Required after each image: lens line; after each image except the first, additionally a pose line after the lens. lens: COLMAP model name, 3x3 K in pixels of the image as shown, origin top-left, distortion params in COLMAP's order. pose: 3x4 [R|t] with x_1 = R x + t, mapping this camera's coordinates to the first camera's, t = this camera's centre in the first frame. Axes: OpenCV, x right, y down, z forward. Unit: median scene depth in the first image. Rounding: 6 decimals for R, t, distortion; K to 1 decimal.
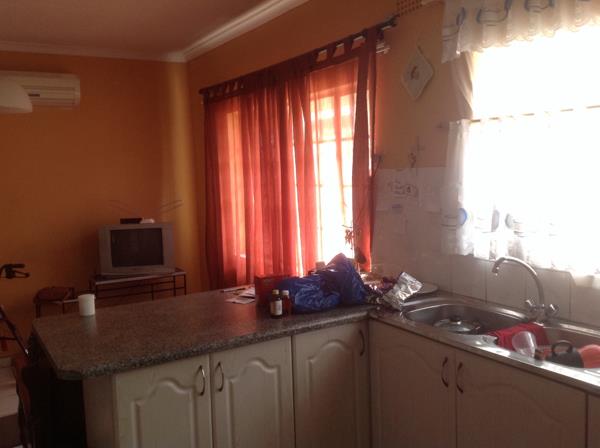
lens RADIAL K [[563.2, 0, 300.0], [0, 563.2, 224.0], [0, 0, 1]] dist [0.135972, -0.255191]
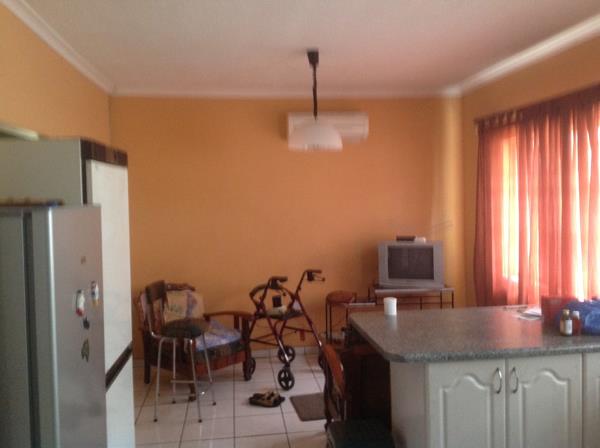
lens RADIAL K [[563.2, 0, 300.0], [0, 563.2, 224.0], [0, 0, 1]] dist [0.135972, -0.255191]
pose [[0.914875, 0.033104, -0.402378, -0.066237], [-0.046311, 0.998659, -0.023136, 0.001352], [0.401073, 0.039801, 0.915181, -0.191844]]
